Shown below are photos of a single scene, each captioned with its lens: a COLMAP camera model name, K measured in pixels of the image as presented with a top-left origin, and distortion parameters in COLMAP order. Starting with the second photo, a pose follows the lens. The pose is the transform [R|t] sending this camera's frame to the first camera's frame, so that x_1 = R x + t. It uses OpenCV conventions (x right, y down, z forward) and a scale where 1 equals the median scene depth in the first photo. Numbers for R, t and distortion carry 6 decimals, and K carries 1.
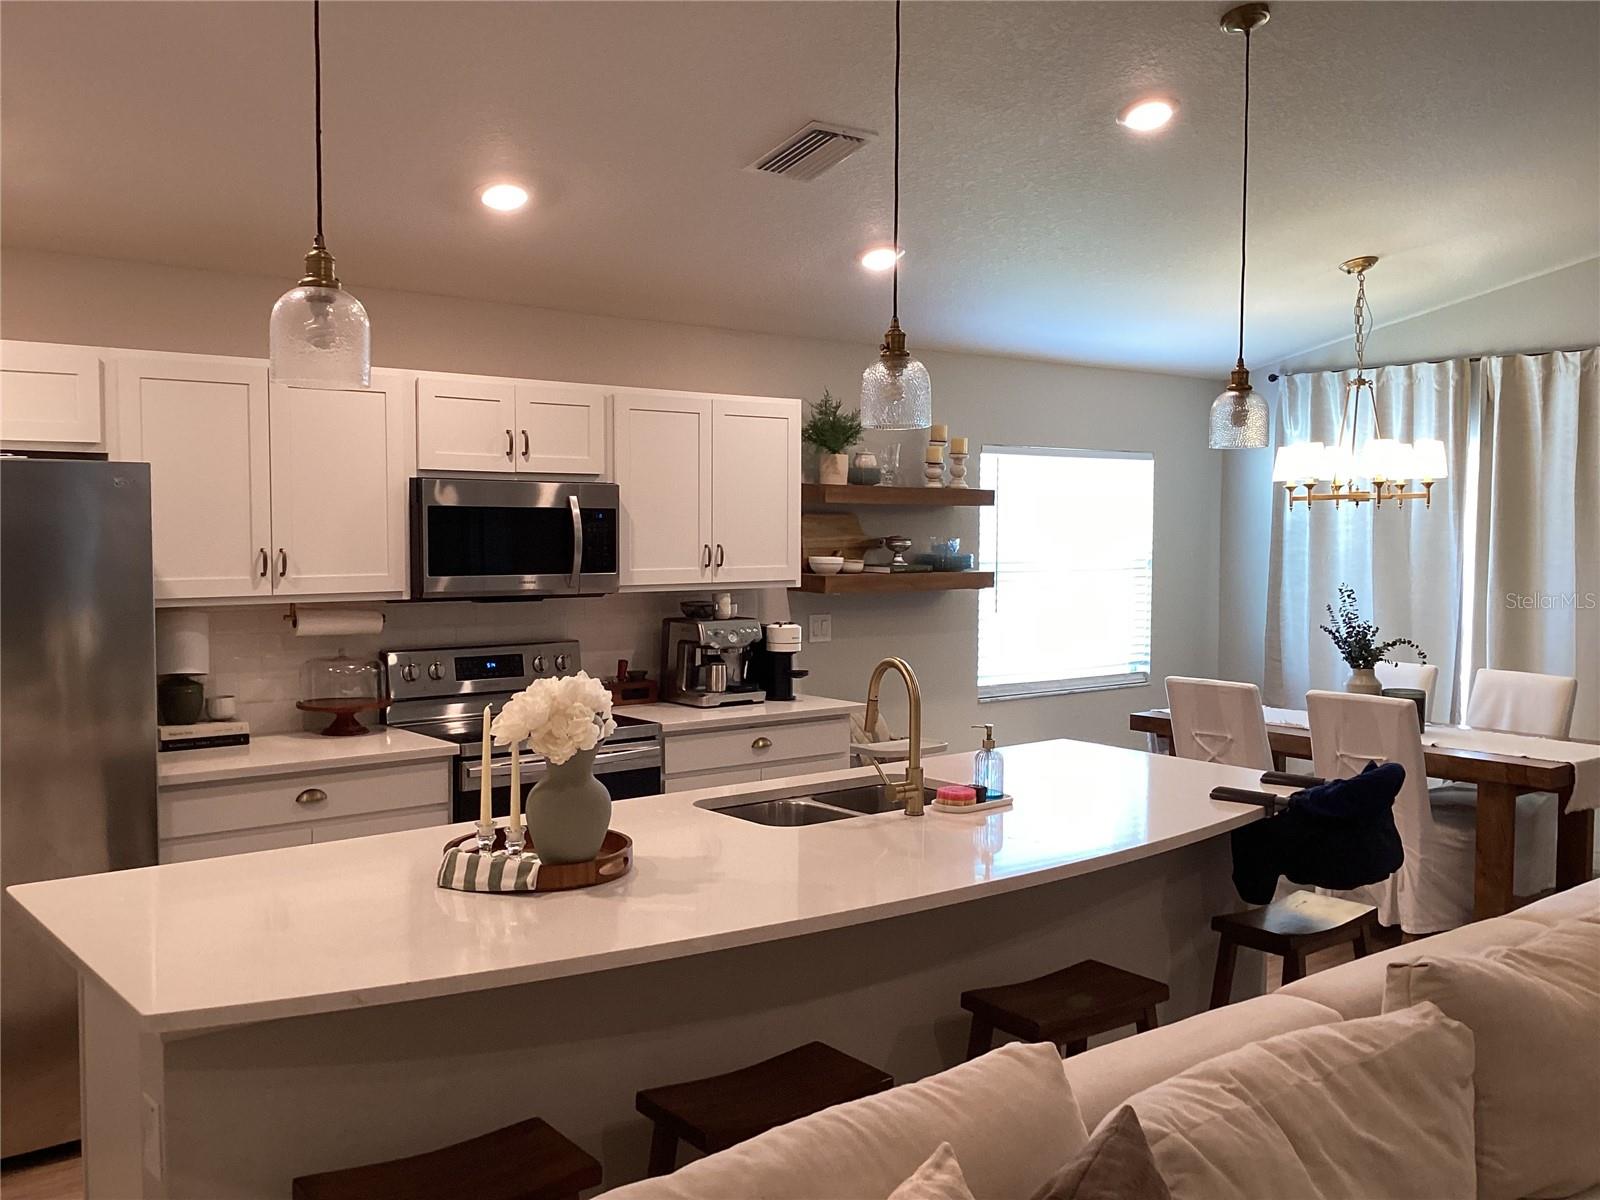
lens RADIAL K [[1428.1, 0, 789.2], [0, 1428.1, 597.2], [0, 0, 1]] dist [0.109761, -0.238515]
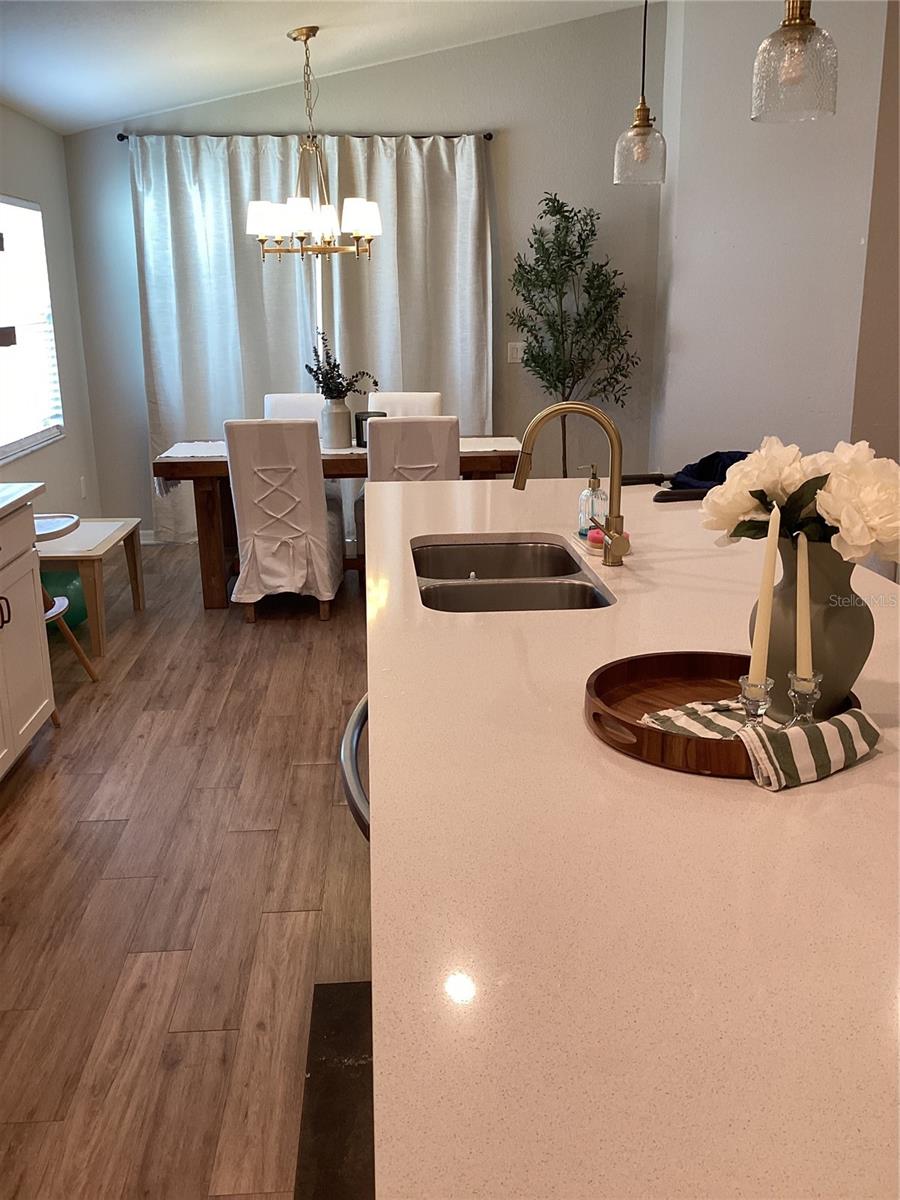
lens RADIAL K [[1074.5, 0, 450.0], [0, 1074.5, 600.0], [0, 0, 1]] dist [0.122927, -0.230095]
pose [[0.574393, -0.230998, 0.785310, -0.286547], [0.054059, 0.967967, 0.245187, -0.004568], [-0.816792, -0.098381, 0.568482, 0.350689]]
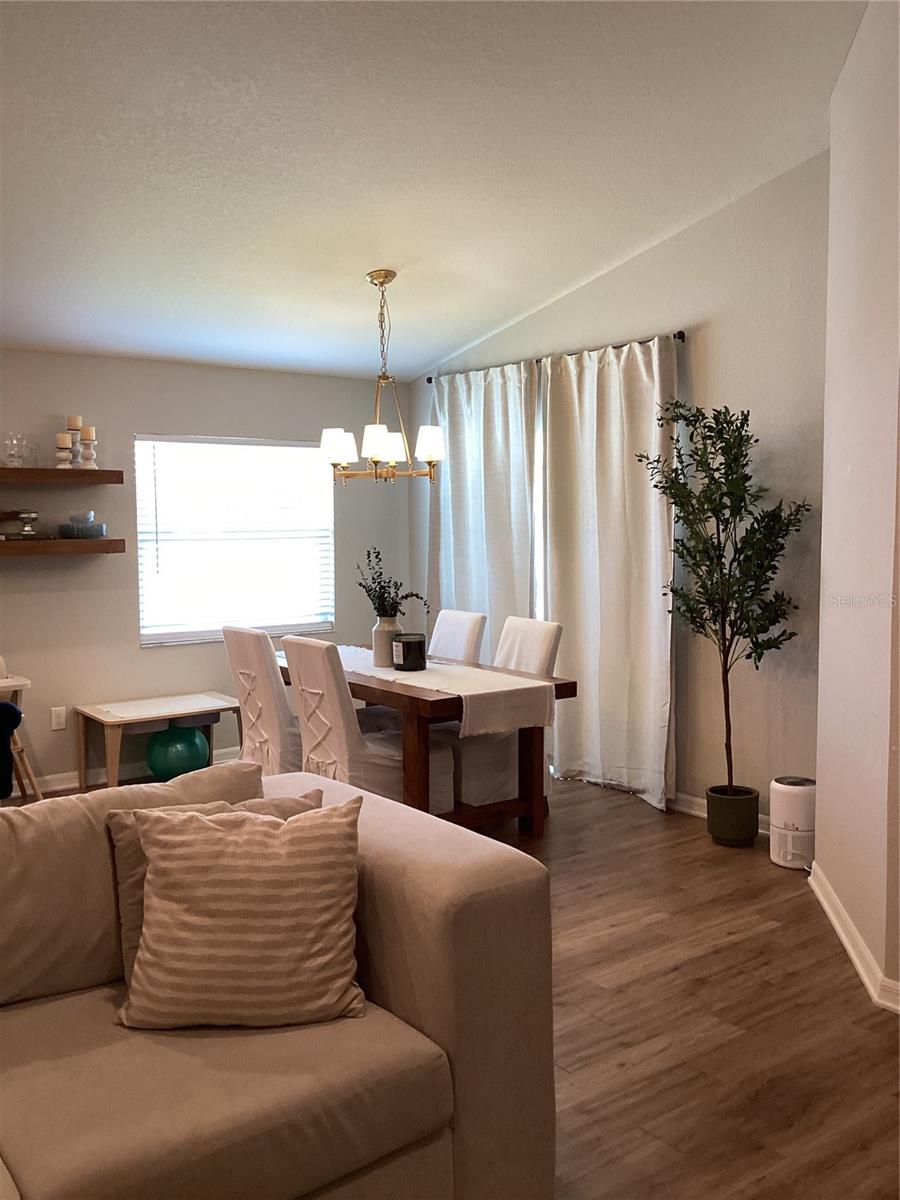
lens RADIAL K [[1071.1, 0, 450.0], [0, 1071.1, 600.0], [0, 0, 1]] dist [0.109761, -0.238515]
pose [[0.999744, -0.006780, -0.021568, 0.432925], [0.007444, 0.999495, 0.030879, 0.007247], [0.021348, -0.031032, 0.999290, 0.098671]]
